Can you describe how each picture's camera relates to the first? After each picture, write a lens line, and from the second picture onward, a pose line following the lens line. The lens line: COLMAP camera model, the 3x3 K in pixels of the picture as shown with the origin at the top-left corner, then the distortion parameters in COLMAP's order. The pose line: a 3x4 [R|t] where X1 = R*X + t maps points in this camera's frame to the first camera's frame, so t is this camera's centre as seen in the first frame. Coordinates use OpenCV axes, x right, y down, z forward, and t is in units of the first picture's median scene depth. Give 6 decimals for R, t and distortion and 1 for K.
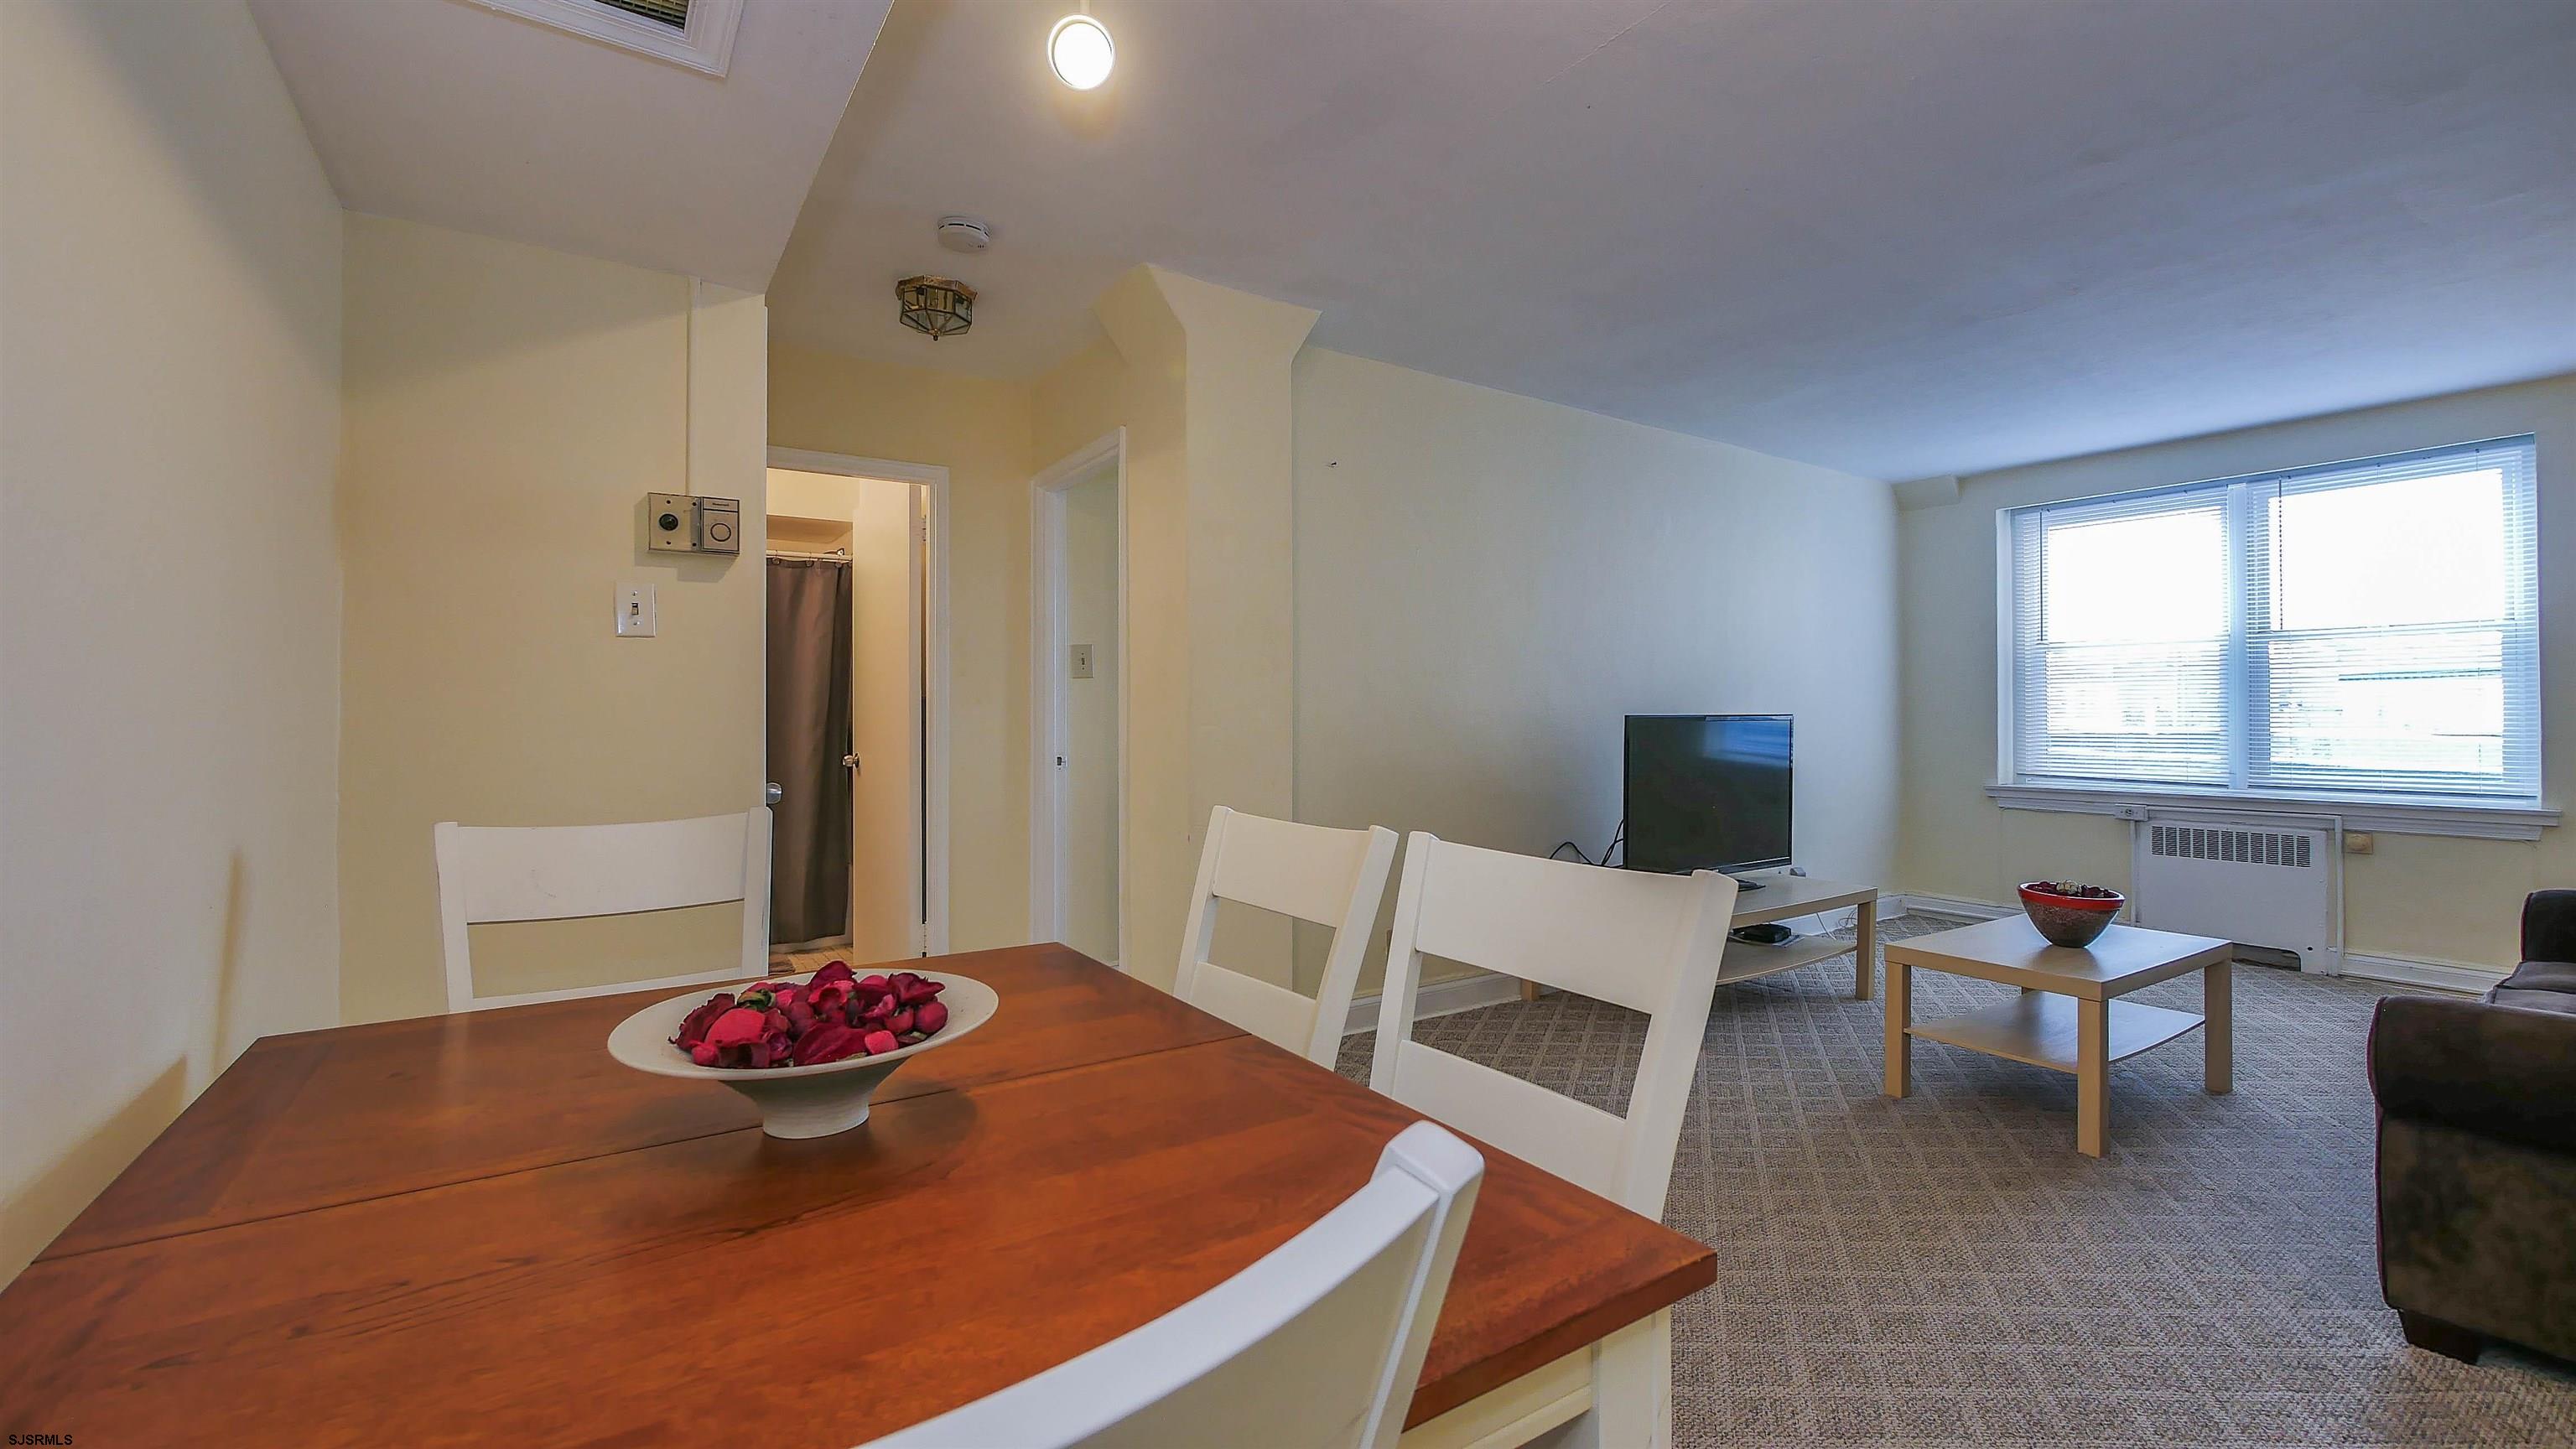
lens RADIAL K [[1070.2, 0, 1298.0], [0, 1070.2, 718.2], [0, 0, 1]] dist [-0.008328, 0.001196]
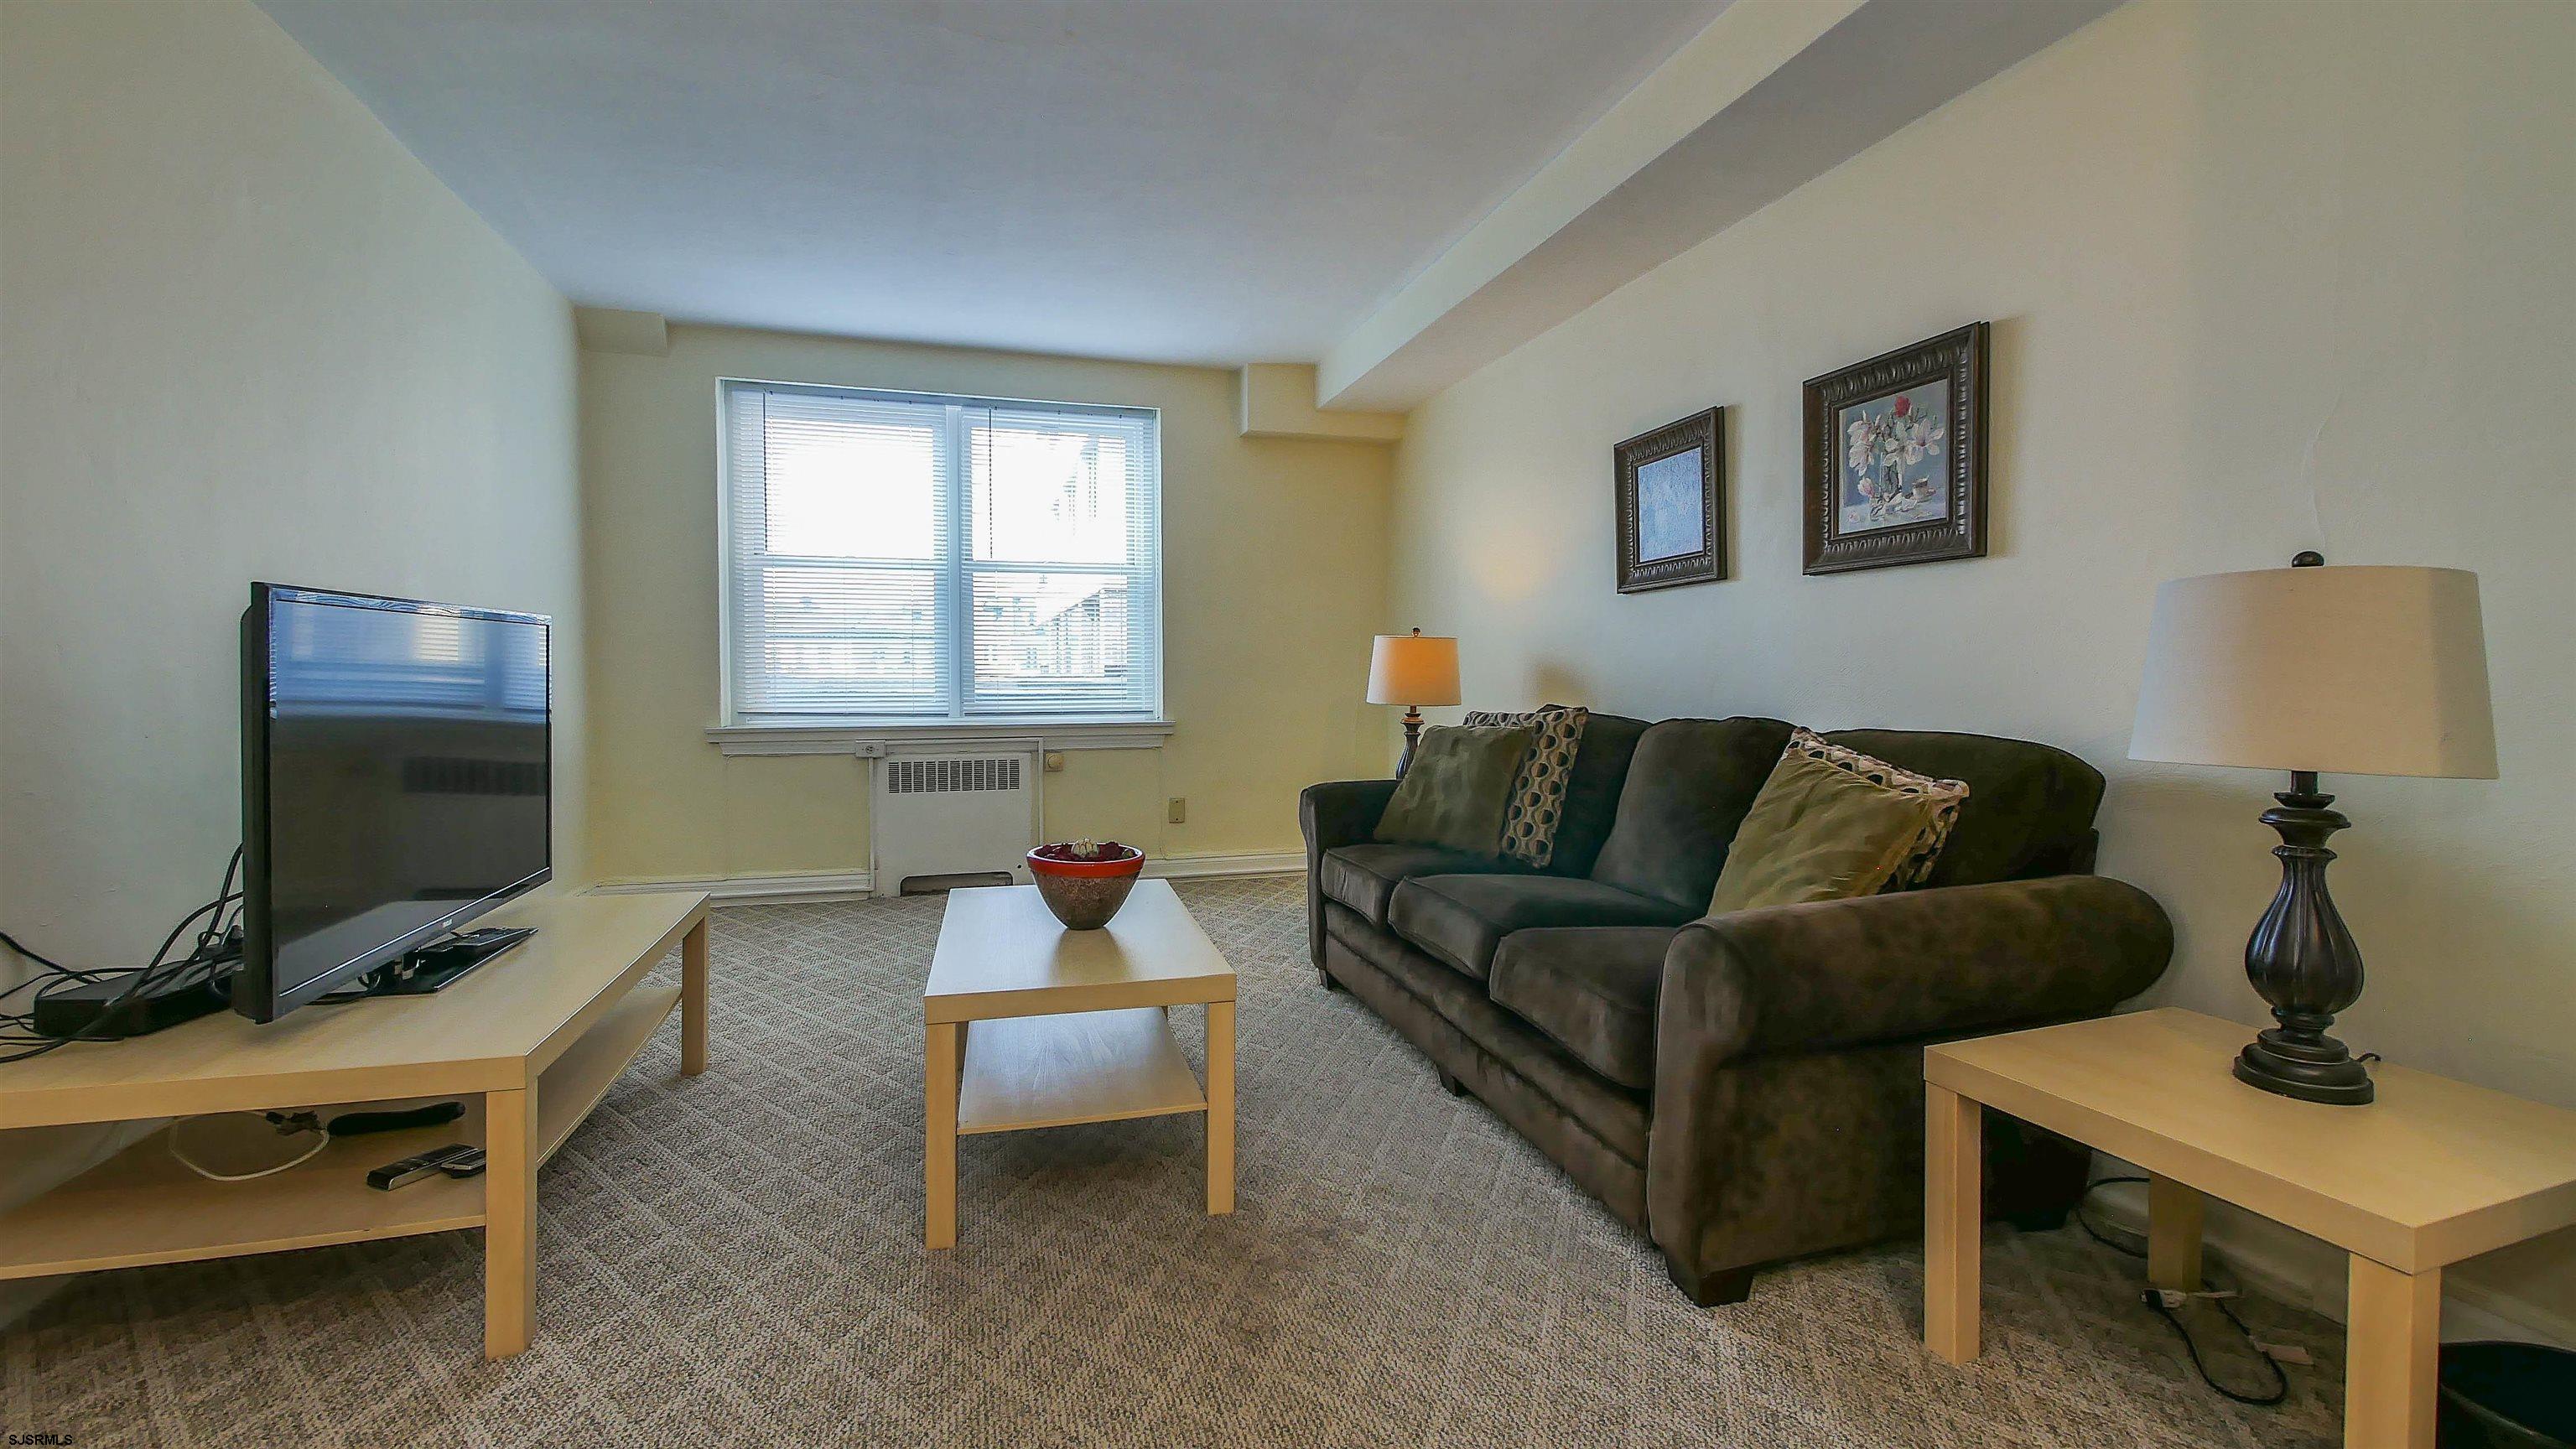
lens RADIAL K [[1070.2, 0, 1281.7], [0, 1070.2, 688.6], [0, 0, 1]] dist [-0.008328, 0.001196]
pose [[0.312338, -0.016302, 0.949831, 0.042751], [-0.000379, 0.999851, 0.017285, 0.023989], [-0.949971, -0.005759, 0.312285, 0.425106]]
